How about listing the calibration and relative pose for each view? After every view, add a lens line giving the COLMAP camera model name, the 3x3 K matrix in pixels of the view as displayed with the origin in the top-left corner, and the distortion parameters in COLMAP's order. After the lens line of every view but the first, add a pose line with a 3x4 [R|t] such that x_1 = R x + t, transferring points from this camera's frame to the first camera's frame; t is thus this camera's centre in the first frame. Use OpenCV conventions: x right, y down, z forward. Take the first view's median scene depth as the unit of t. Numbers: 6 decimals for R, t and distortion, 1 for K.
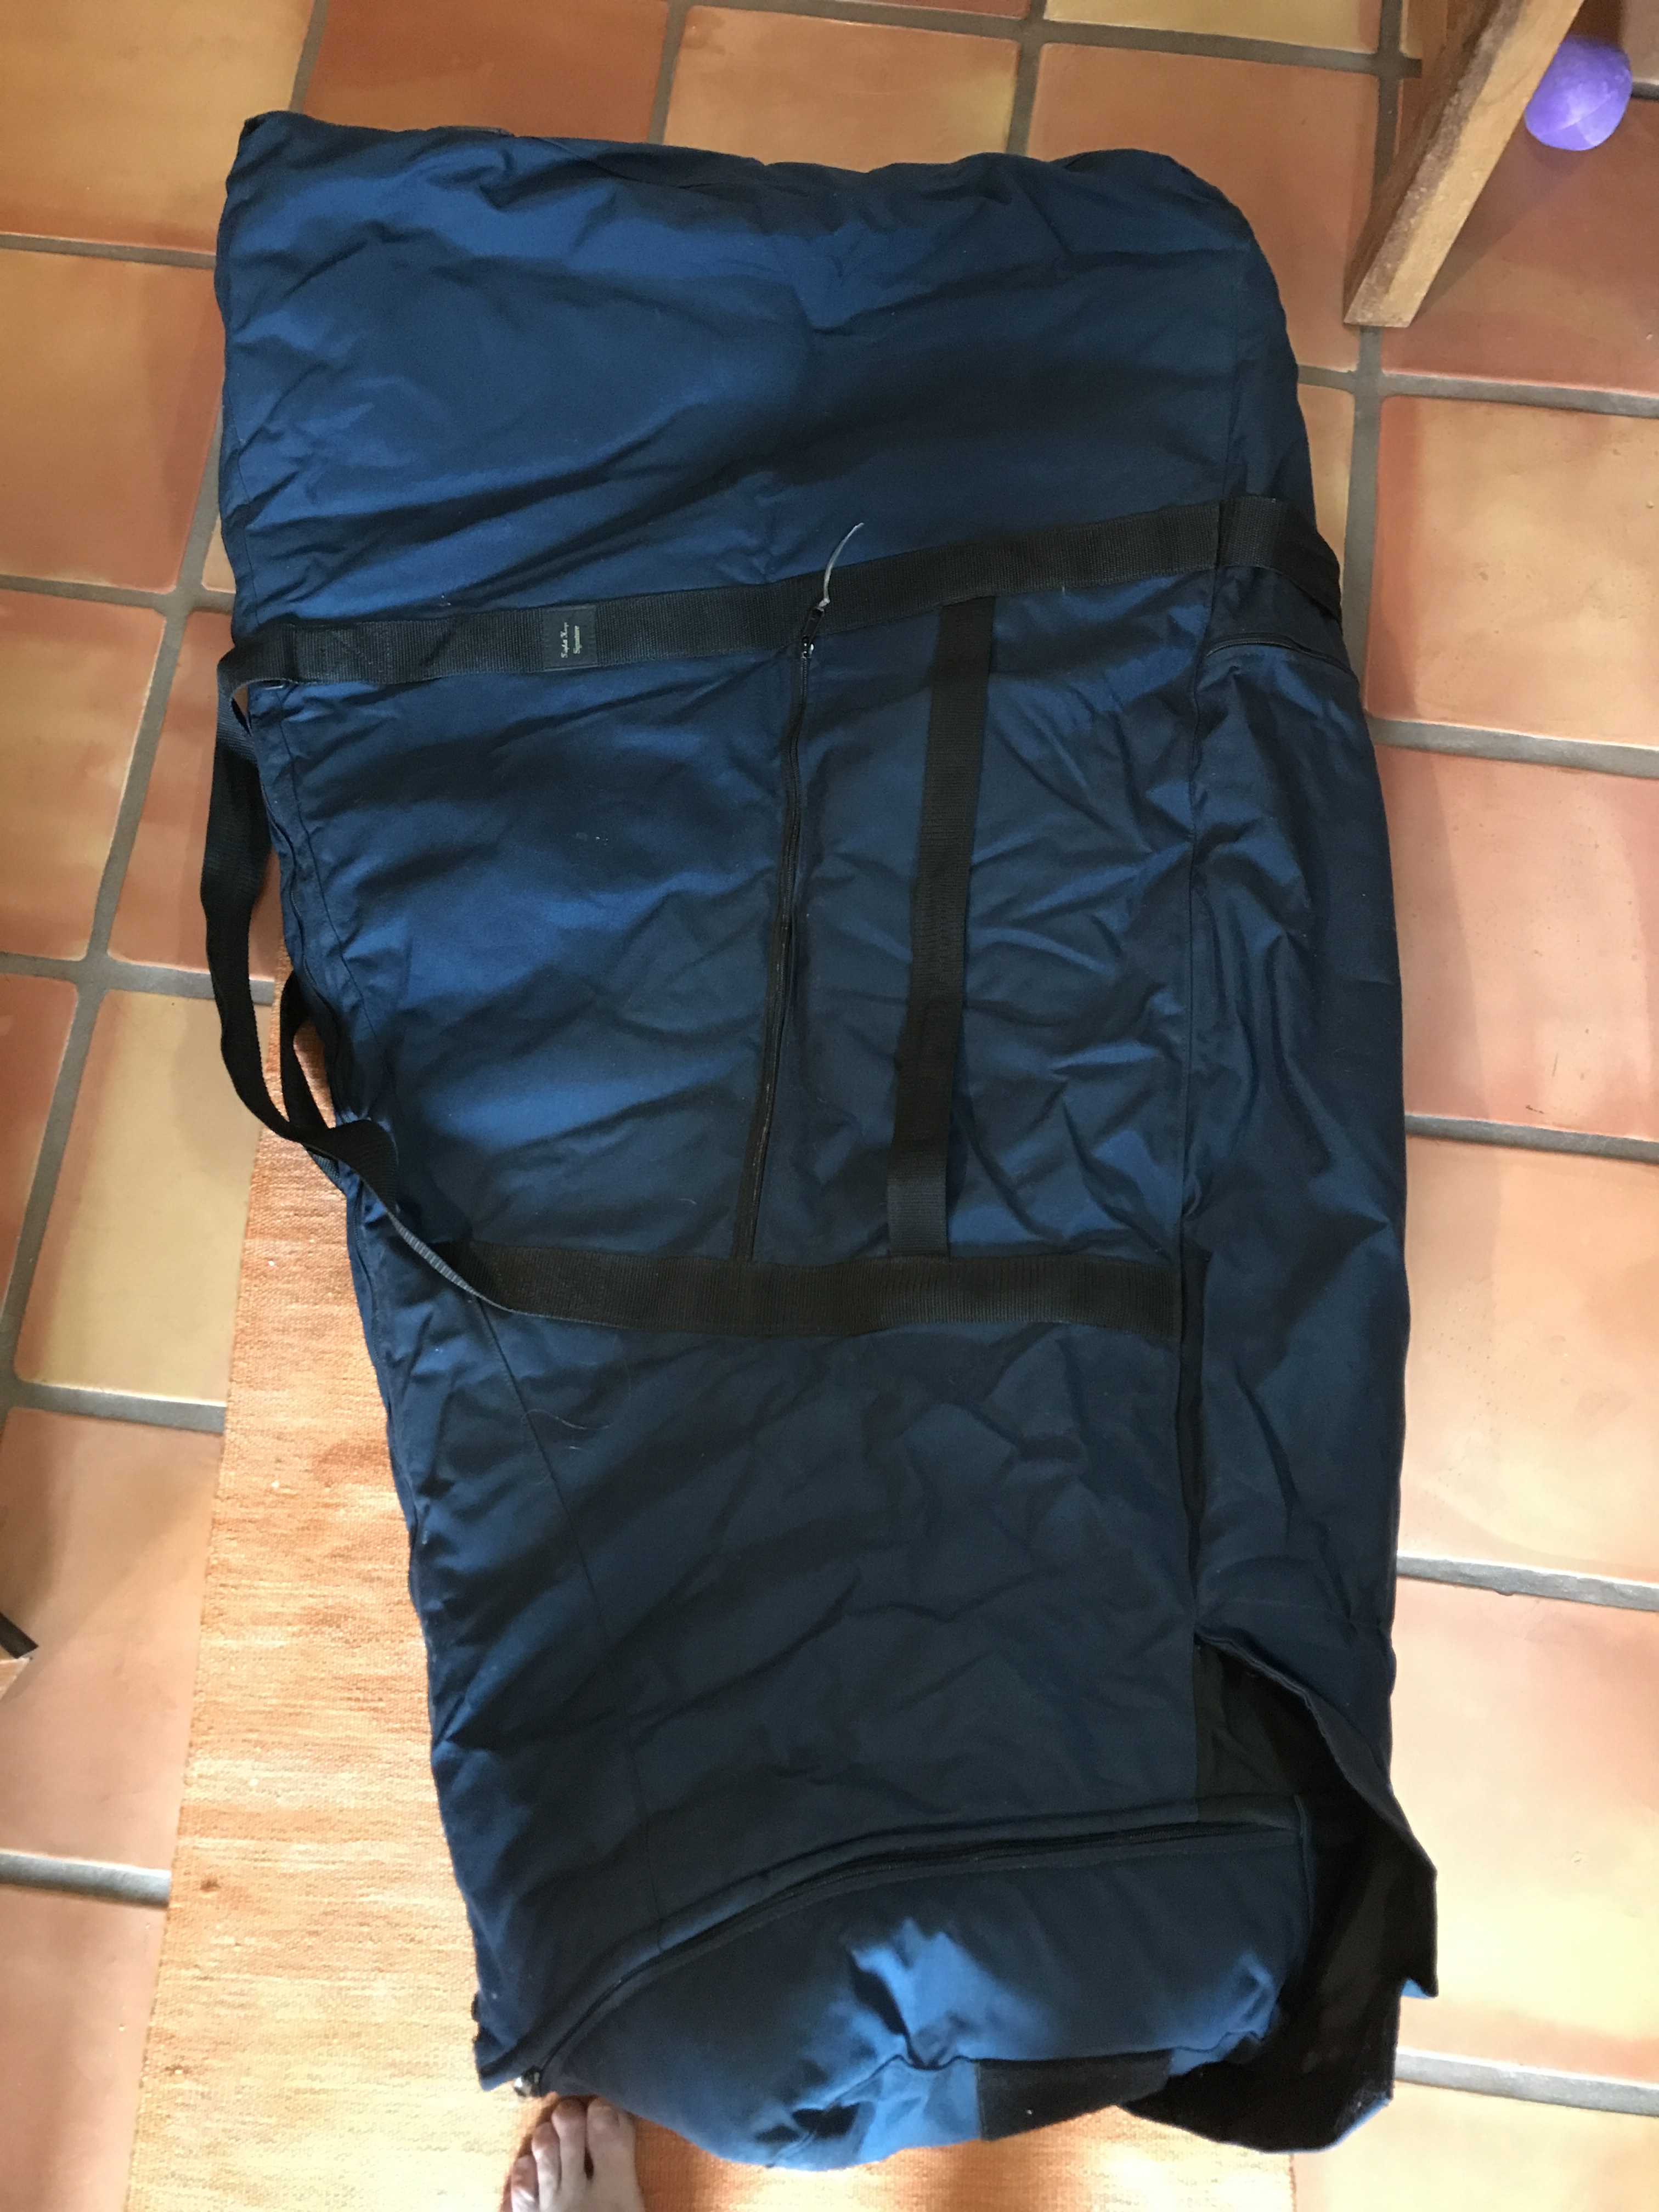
lens RADIAL K [[1773.1, 0, 851.8], [0, 1773.1, 1106.6], [0, 0, 1]] dist [-0.001752, 0.011054]
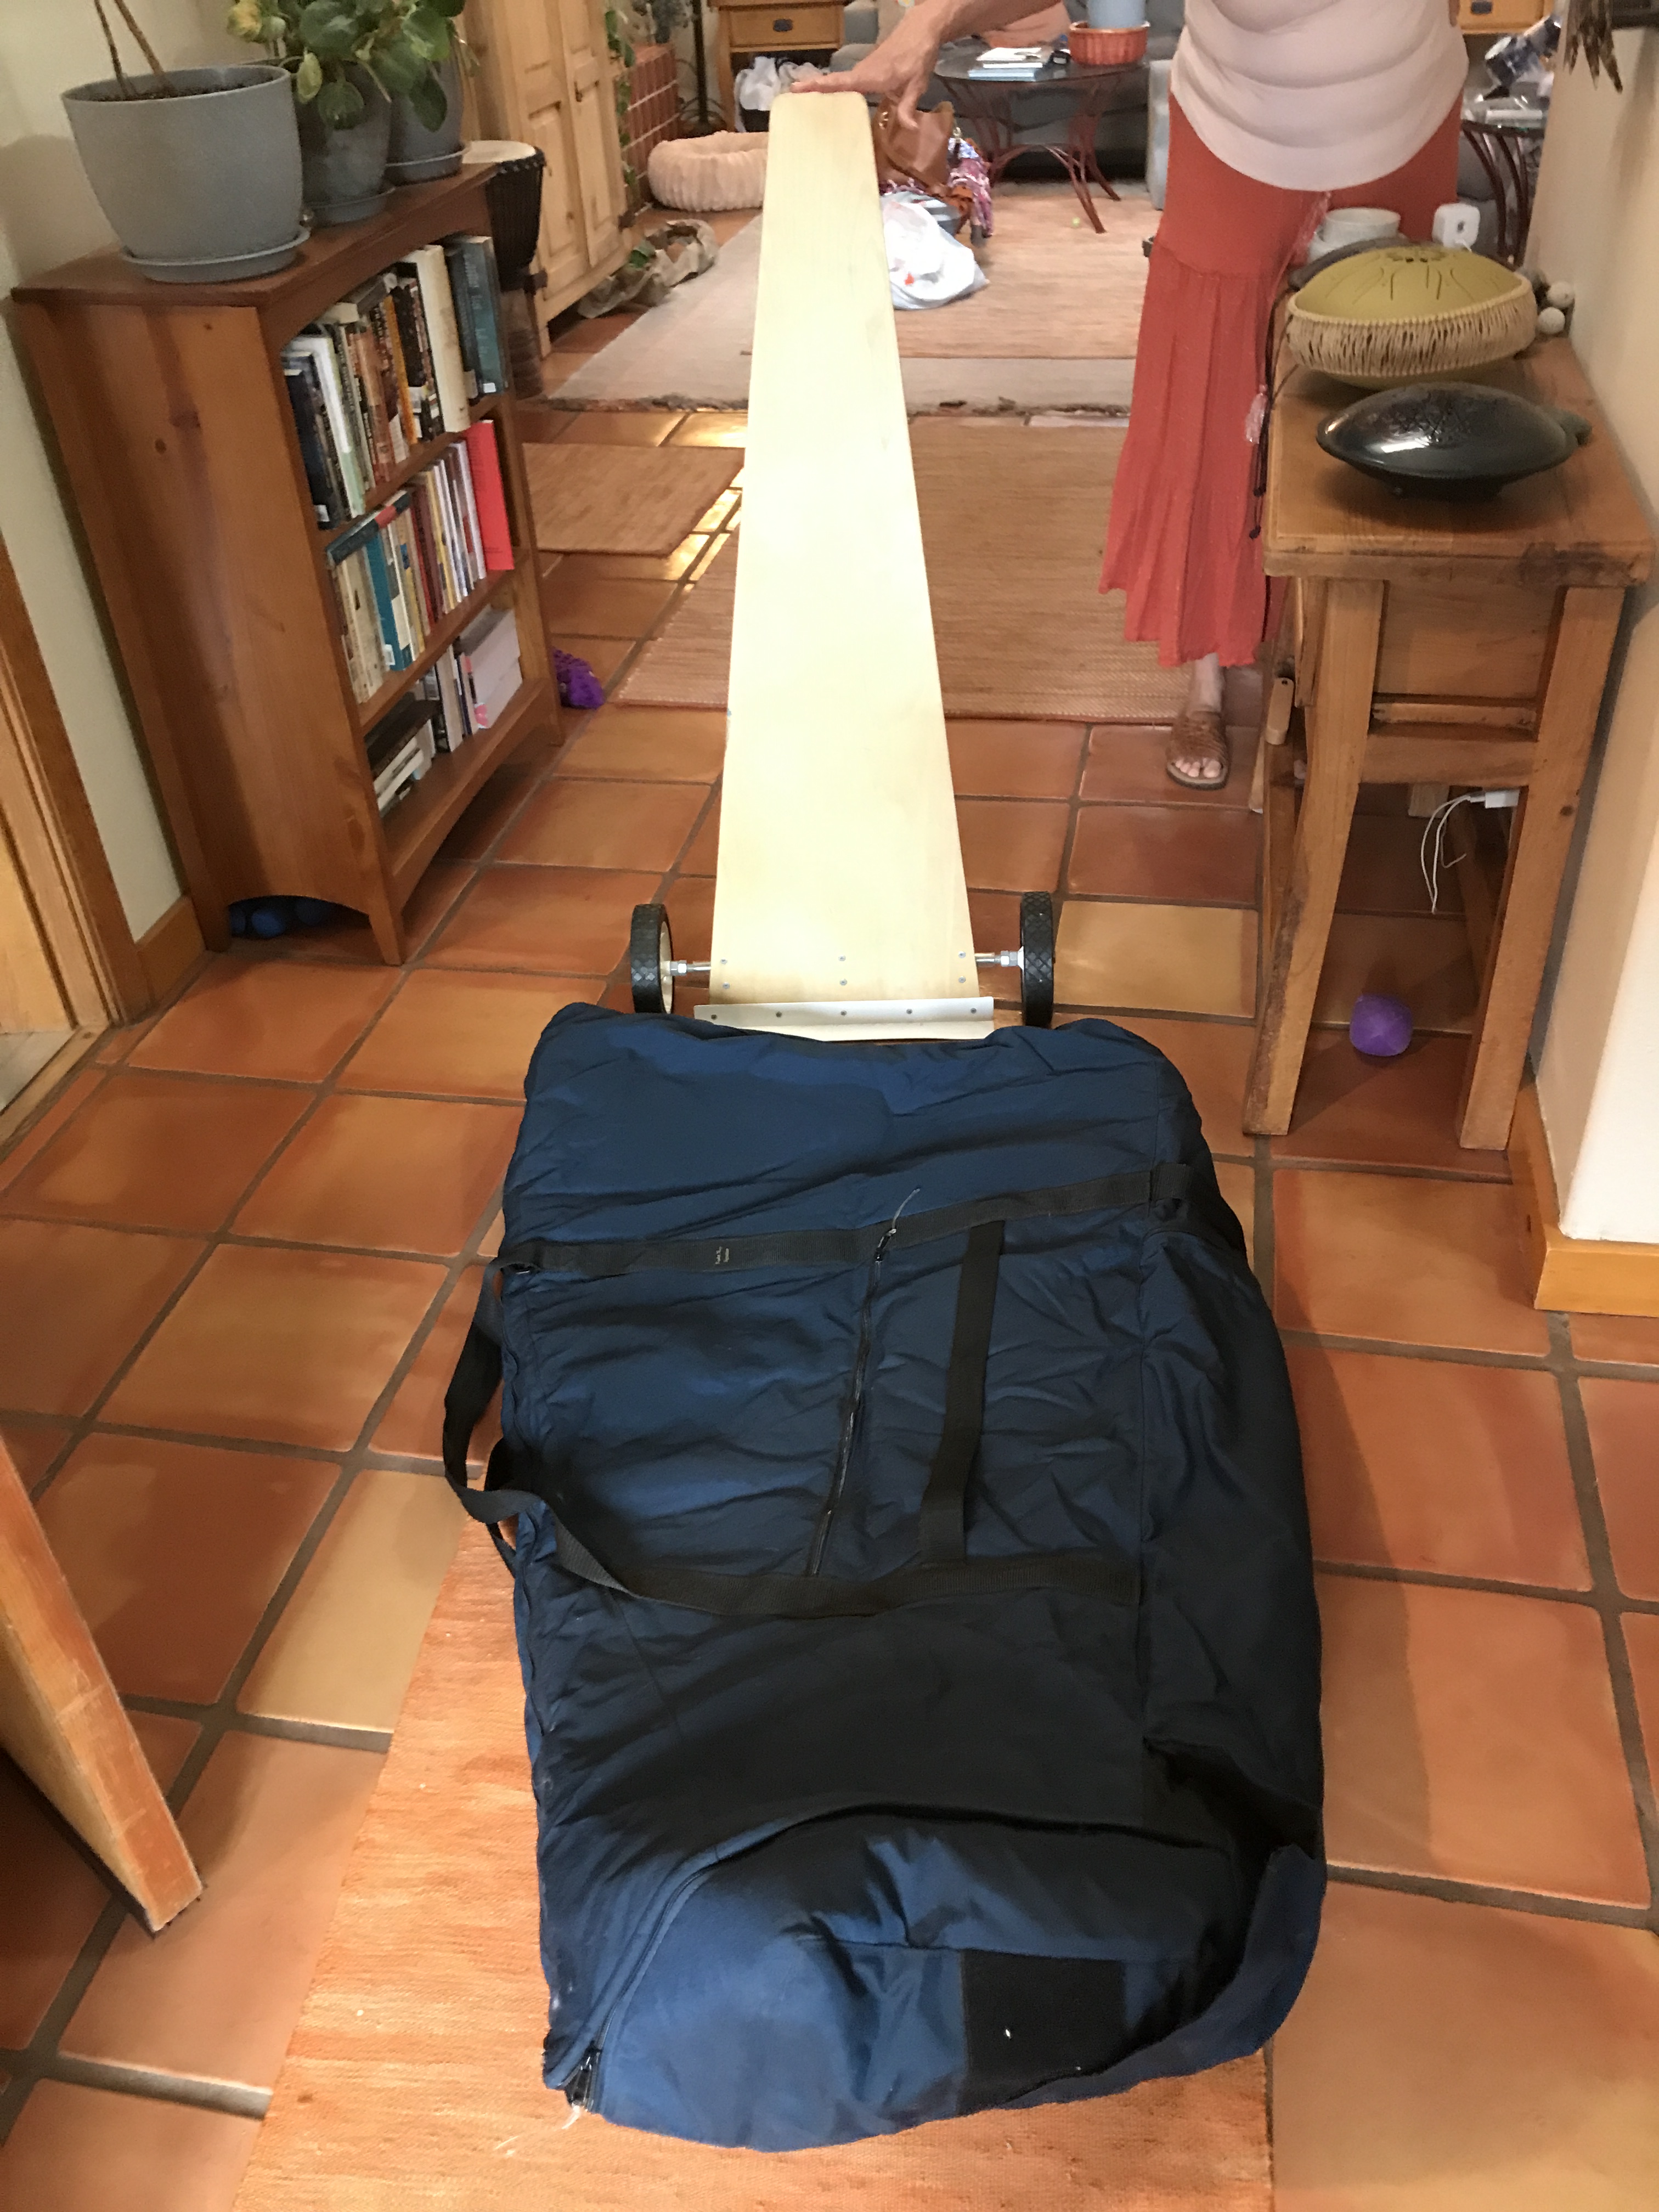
lens RADIAL K [[1780.0, 0, 829.5], [0, 1780.0, 1106.0], [0, 0, 1]] dist [-0.005018, -0.009677]
pose [[0.996964, 0.007593, -0.077499, 0.050511], [-0.055416, 0.768365, -0.637608, 0.634163], [0.054706, 0.639966, 0.766453, -0.239602]]
